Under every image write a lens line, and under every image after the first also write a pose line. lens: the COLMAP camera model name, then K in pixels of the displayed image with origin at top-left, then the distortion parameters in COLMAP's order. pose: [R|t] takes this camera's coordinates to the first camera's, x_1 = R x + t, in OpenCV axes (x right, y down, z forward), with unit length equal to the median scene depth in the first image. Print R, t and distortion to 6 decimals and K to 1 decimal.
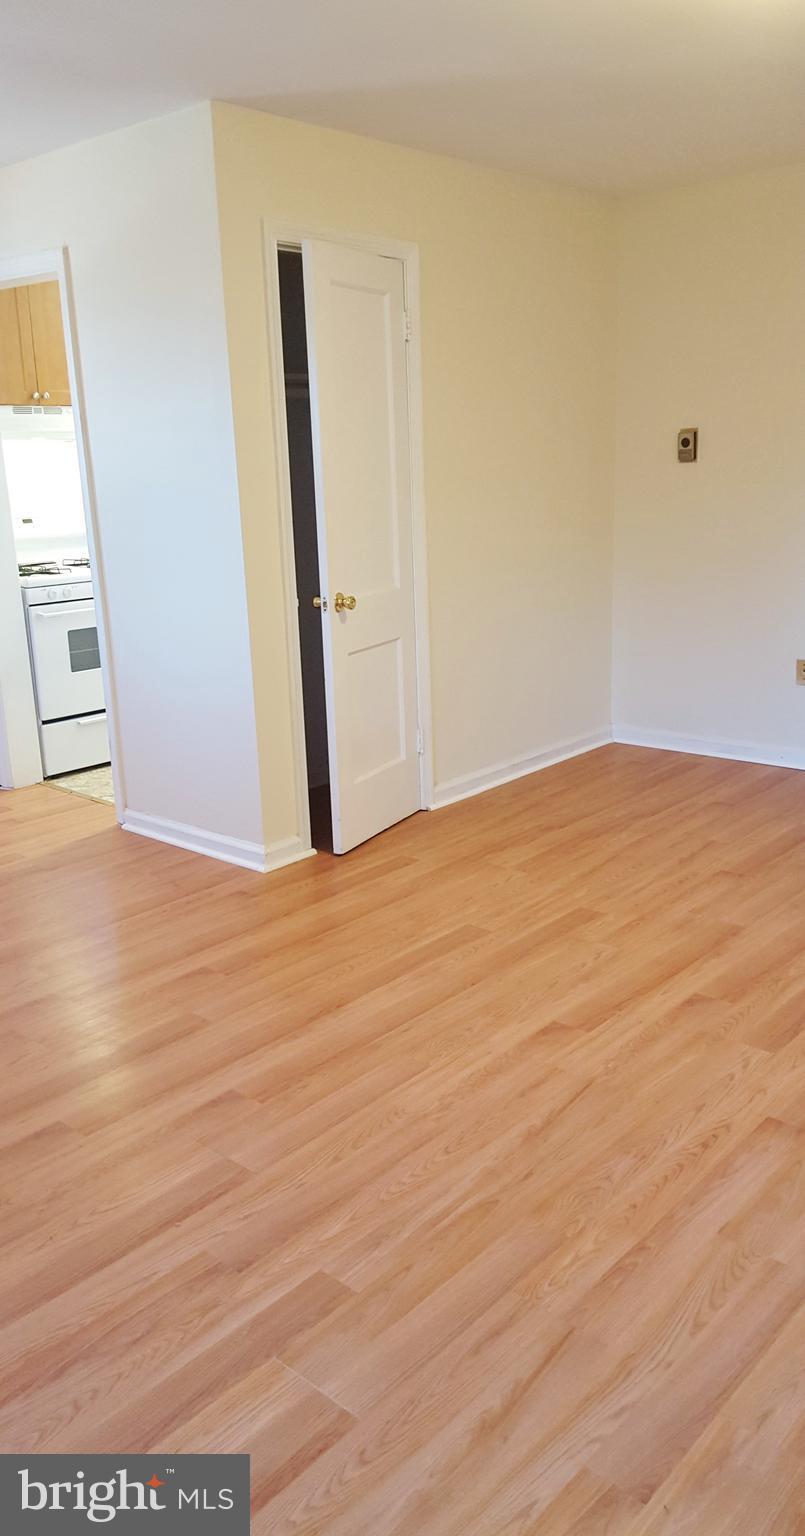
lens RADIAL K [[1173.5, 0, 402.4], [0, 1173.5, 752.6], [0, 0, 1]] dist [0.049142, -0.058159]
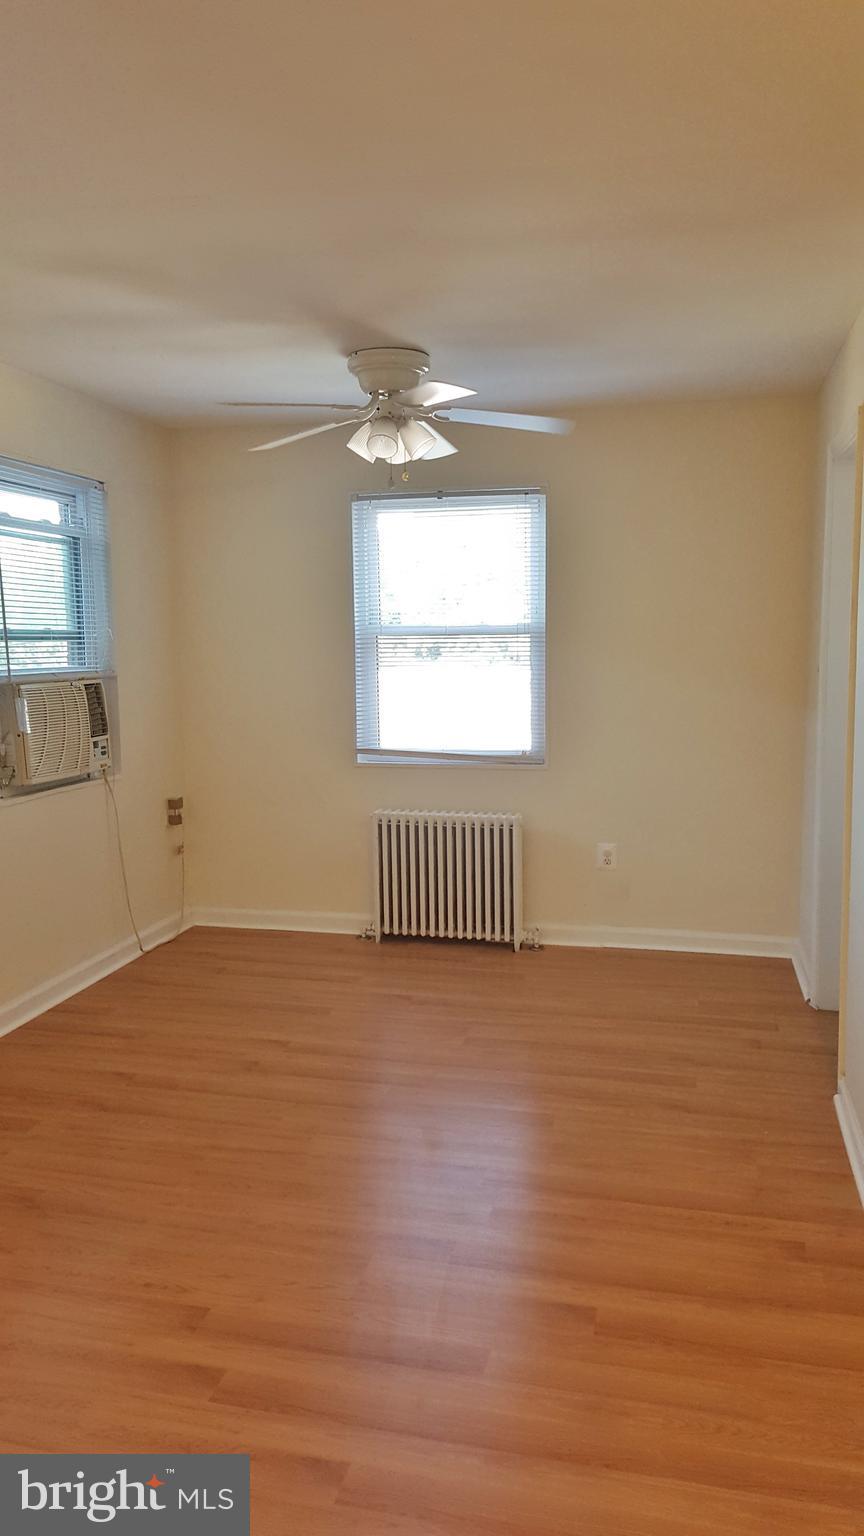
lens RADIAL K [[1148.7, 0, 414.7], [0, 1148.7, 741.4], [0, 0, 1]] dist [0.049527, -0.080756]
pose [[0.457821, 0.114420, -0.881651, 0.365750], [-0.218470, 0.975755, 0.013187, -0.149235], [0.861783, 0.186577, 0.471719, 0.427938]]
